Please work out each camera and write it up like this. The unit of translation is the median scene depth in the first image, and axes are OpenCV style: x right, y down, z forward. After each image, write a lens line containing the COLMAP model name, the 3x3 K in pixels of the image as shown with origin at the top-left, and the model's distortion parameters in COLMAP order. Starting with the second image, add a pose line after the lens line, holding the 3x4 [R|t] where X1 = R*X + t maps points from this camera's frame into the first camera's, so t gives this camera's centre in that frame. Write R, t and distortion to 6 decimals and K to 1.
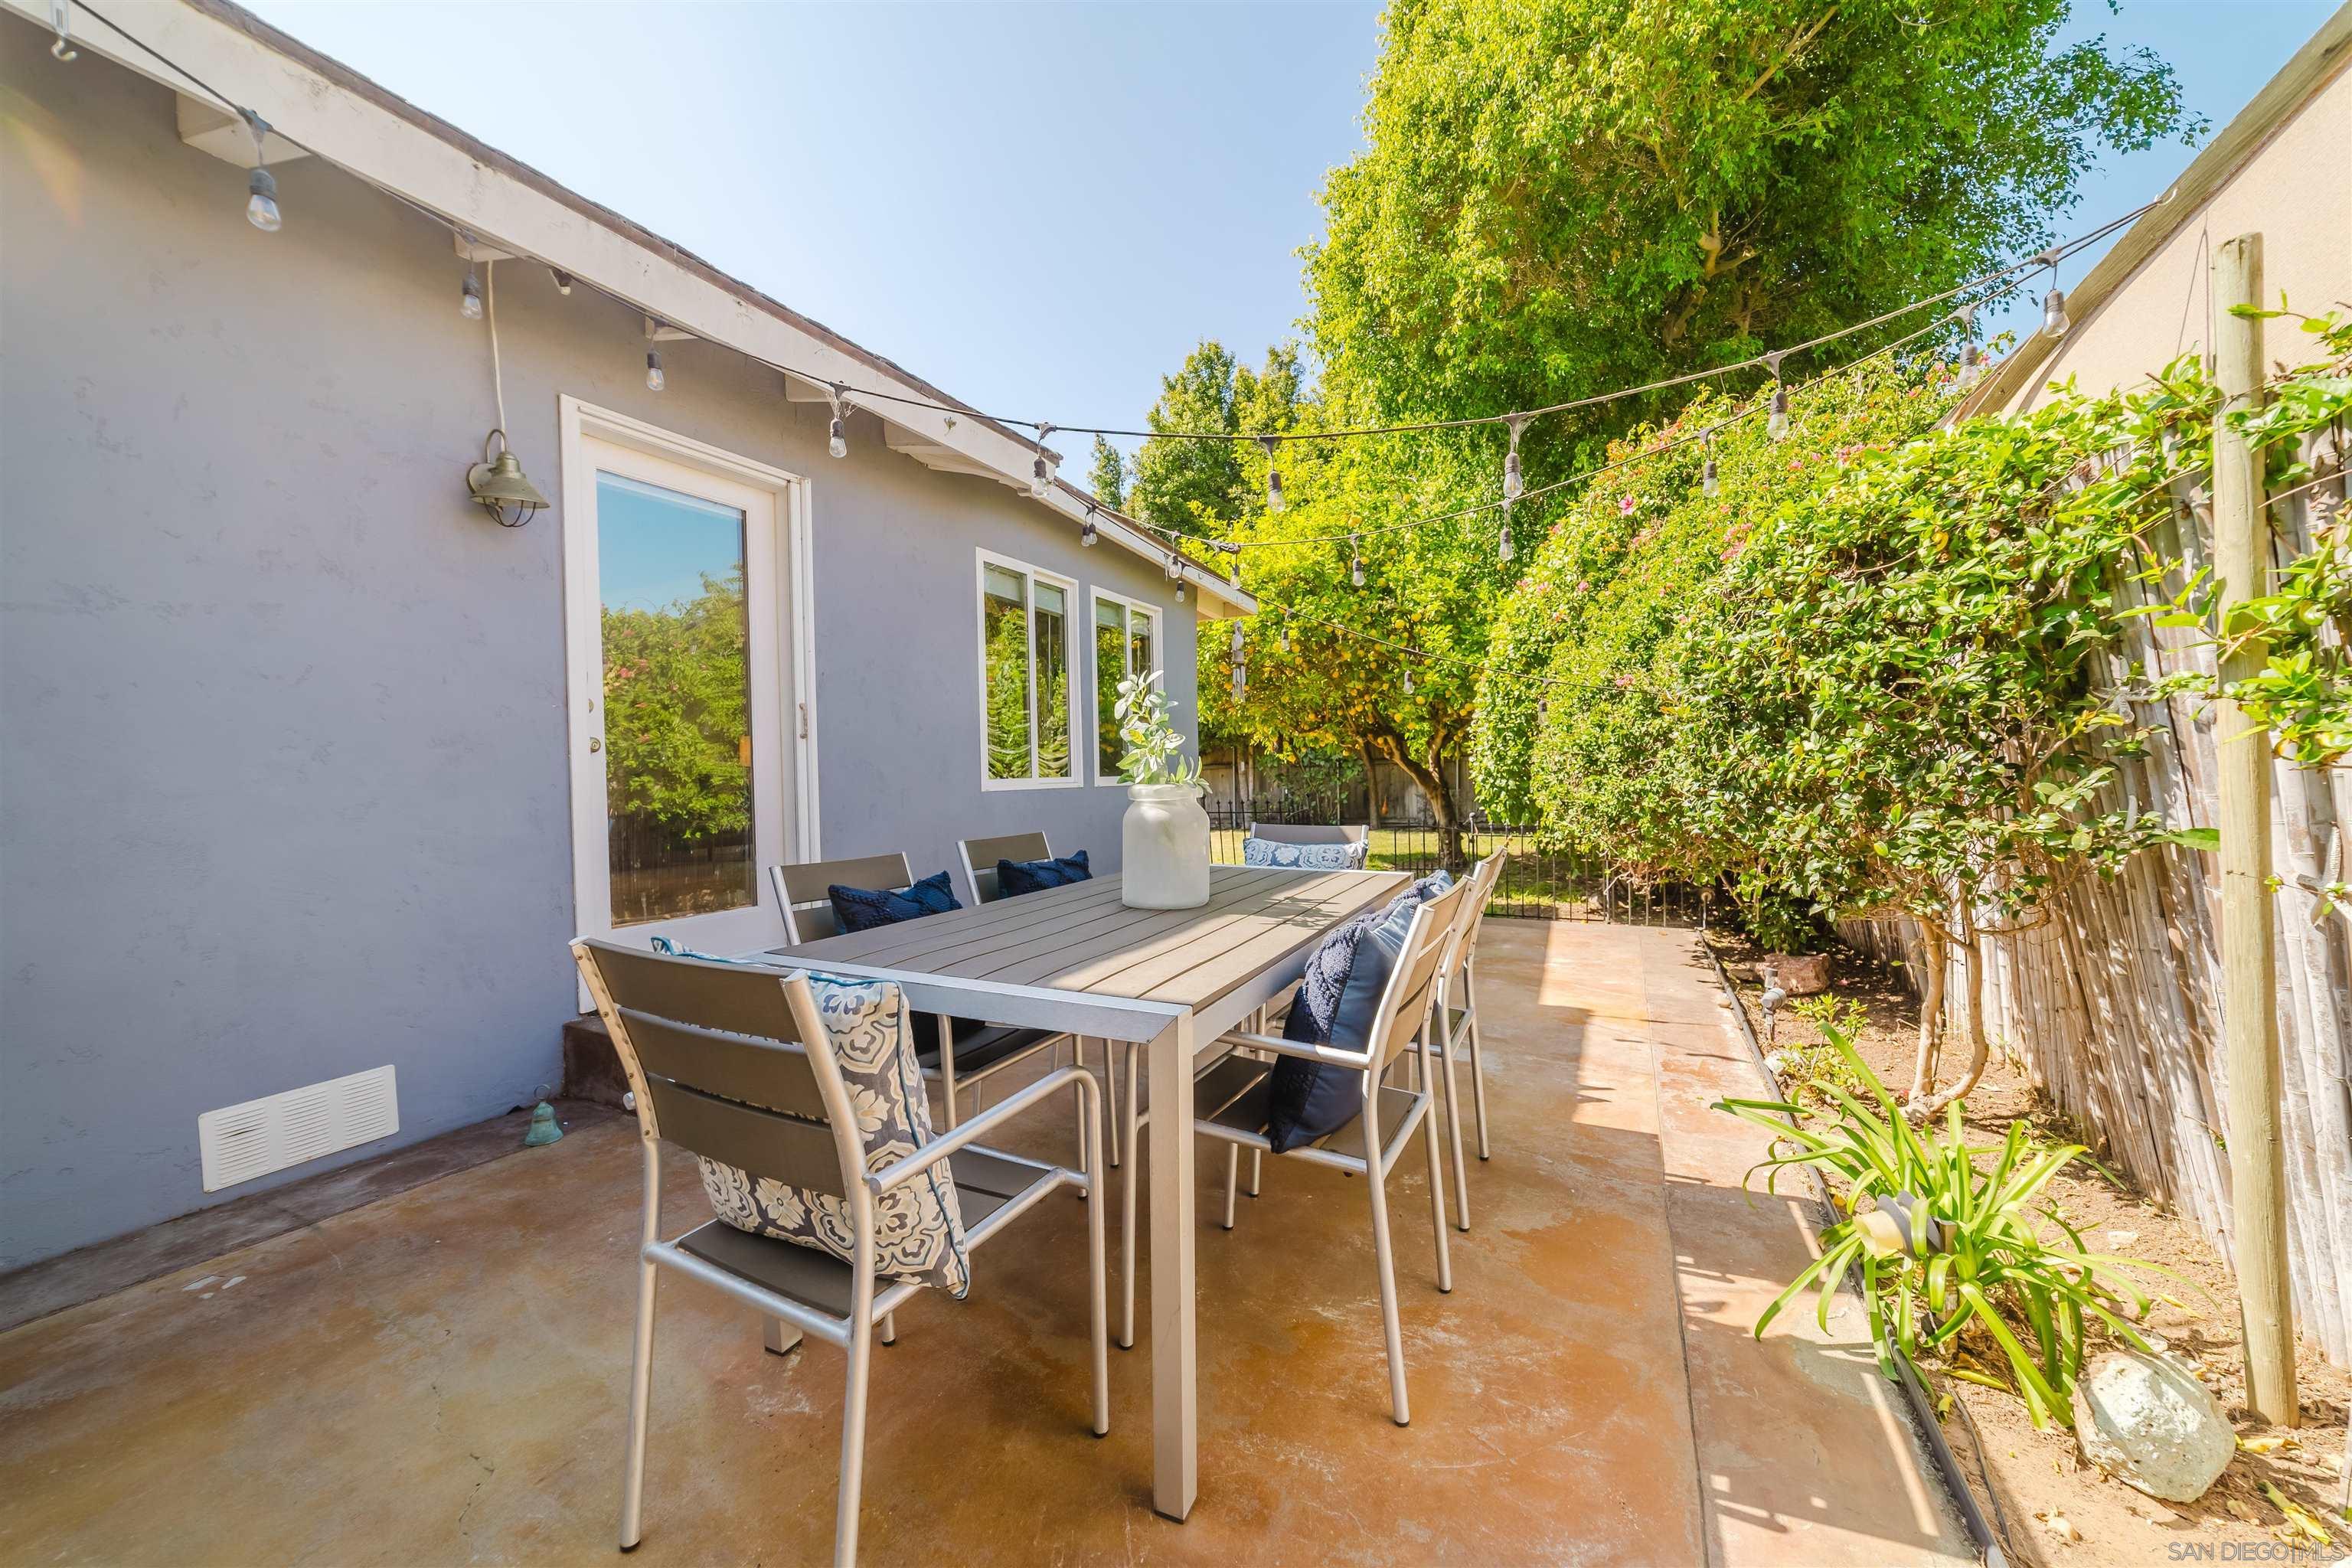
lens RADIAL K [[896.0, 0, 1174.6], [0, 896.0, 791.2], [0, 0, 1]] dist [0.001631, 0.000155]
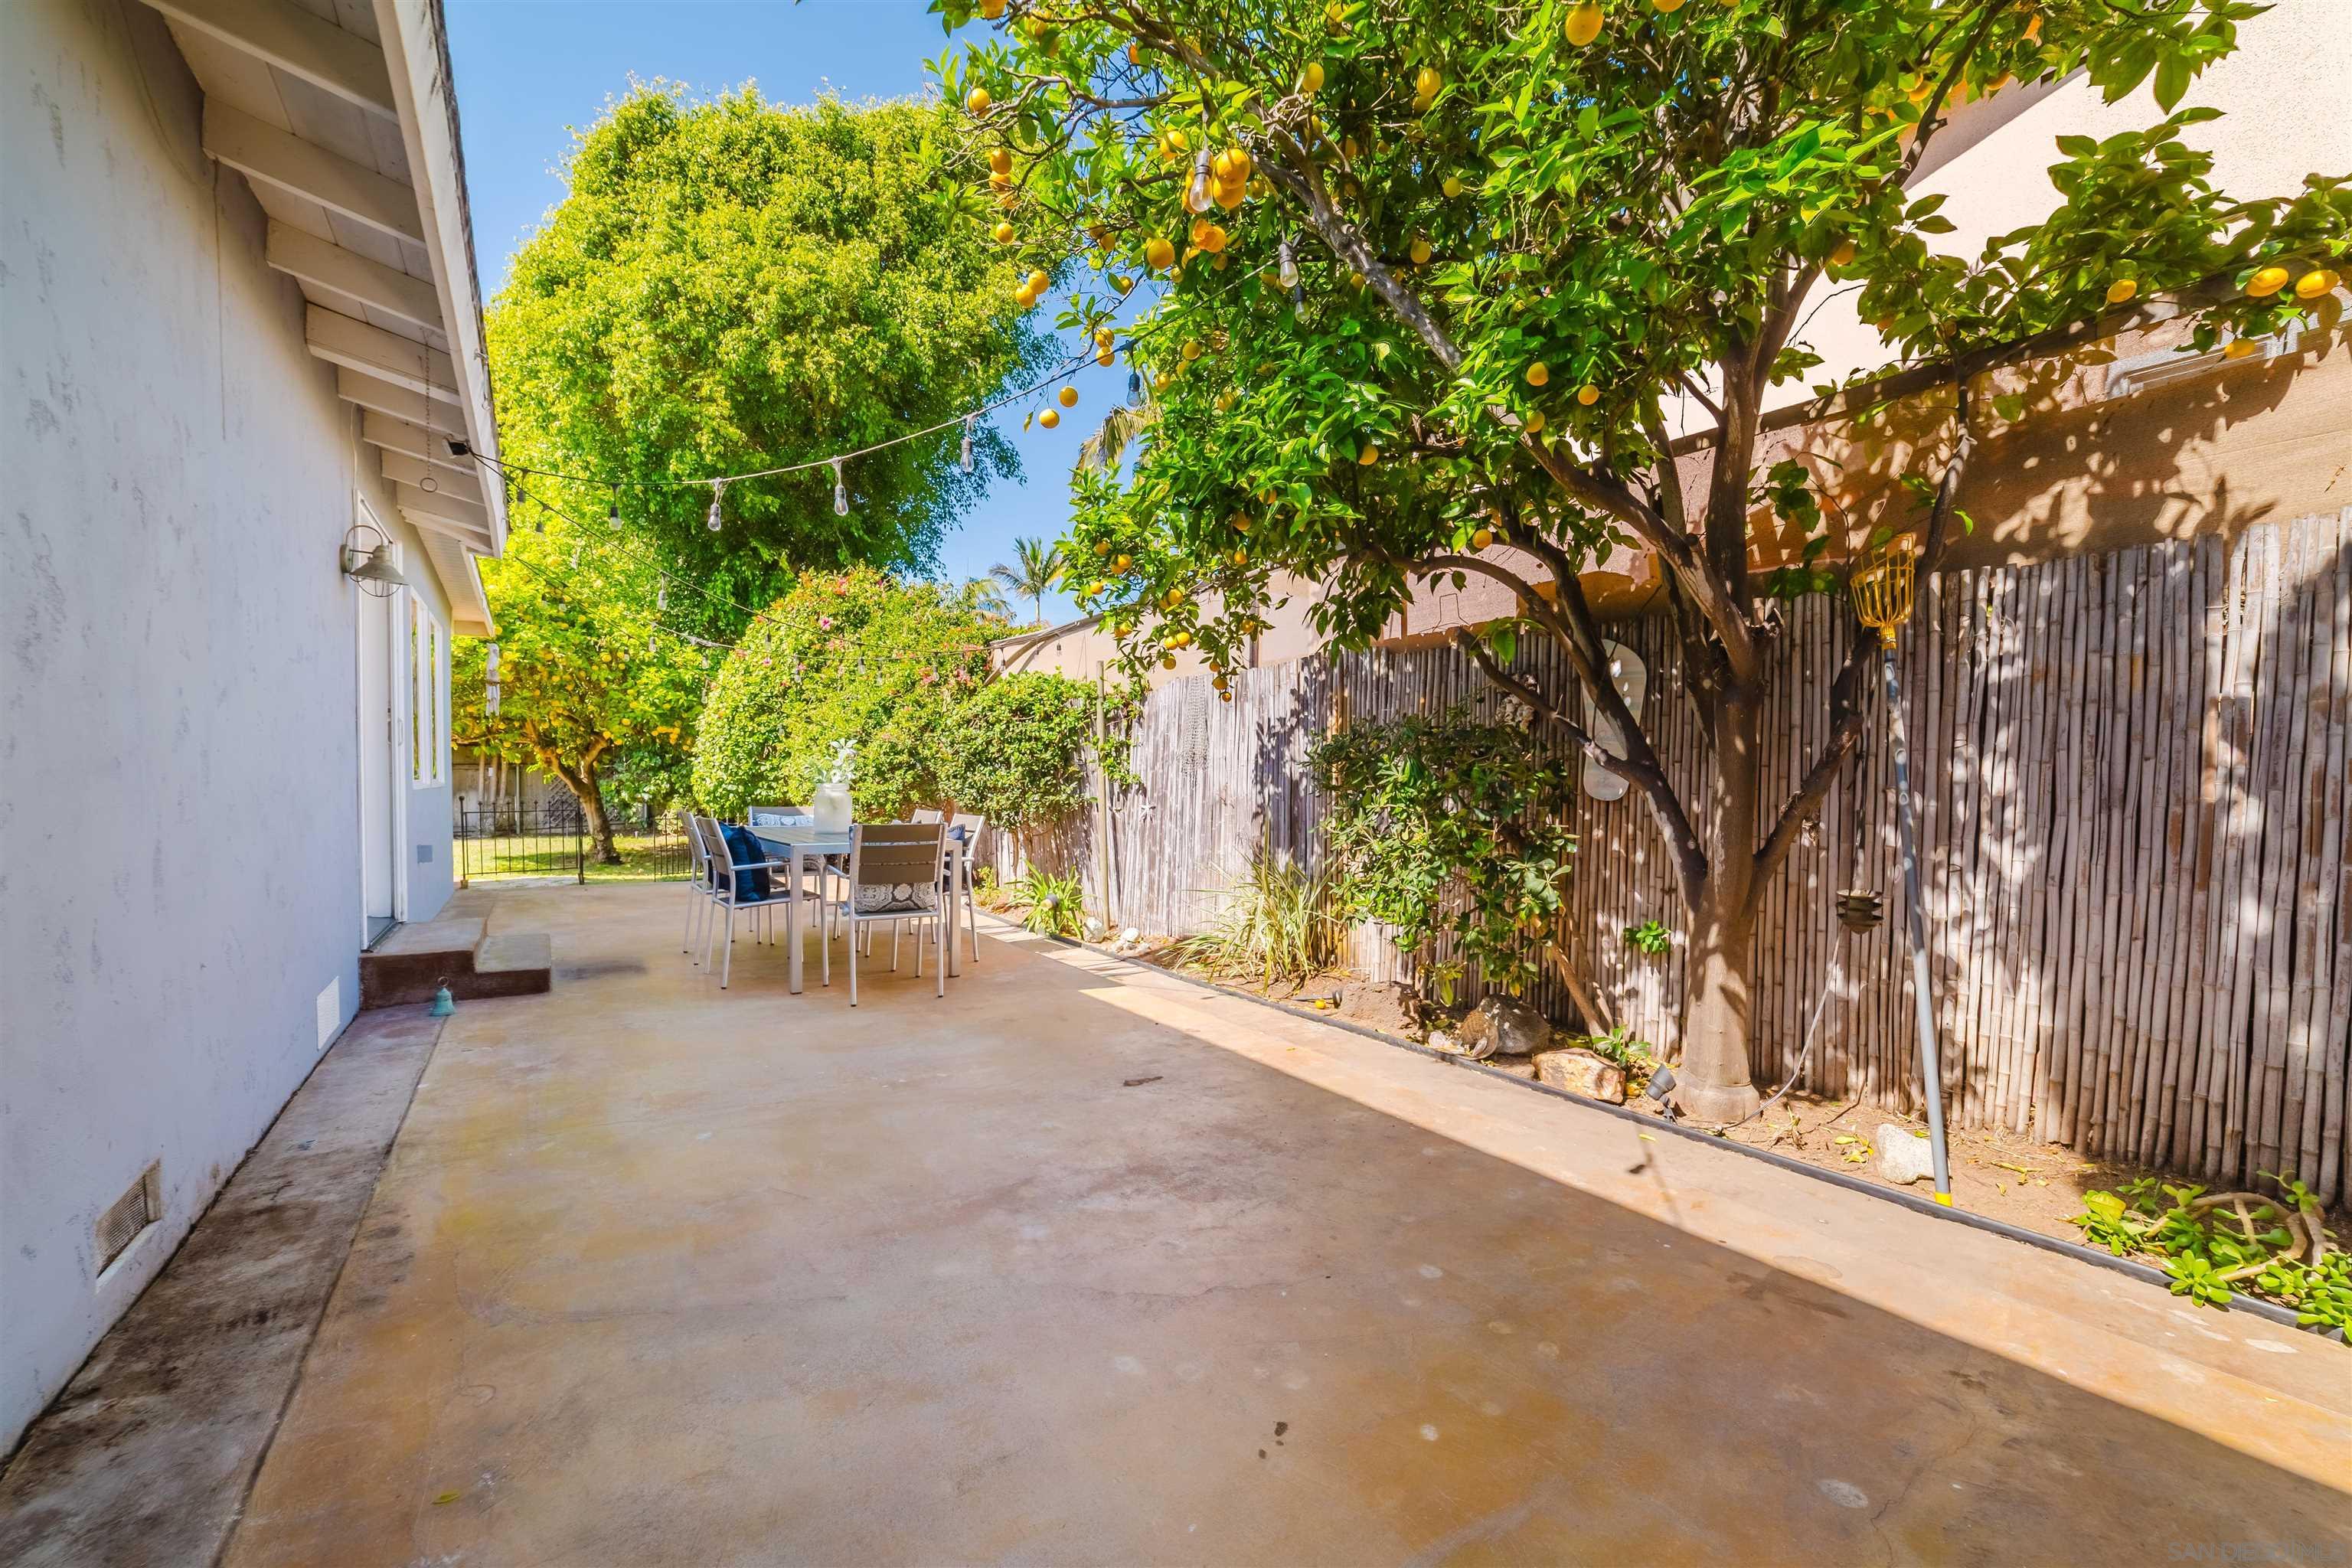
lens RADIAL K [[896.0, 0, 1175.5], [0, 896.0, 781.9], [0, 0, 1]] dist [0.001631, 0.000155]
pose [[0.474385, 0.013480, 0.880214, -1.731557], [0.008415, 0.999768, -0.019846, 0.043969], [-0.880277, 0.016821, 0.474161, -0.964235]]
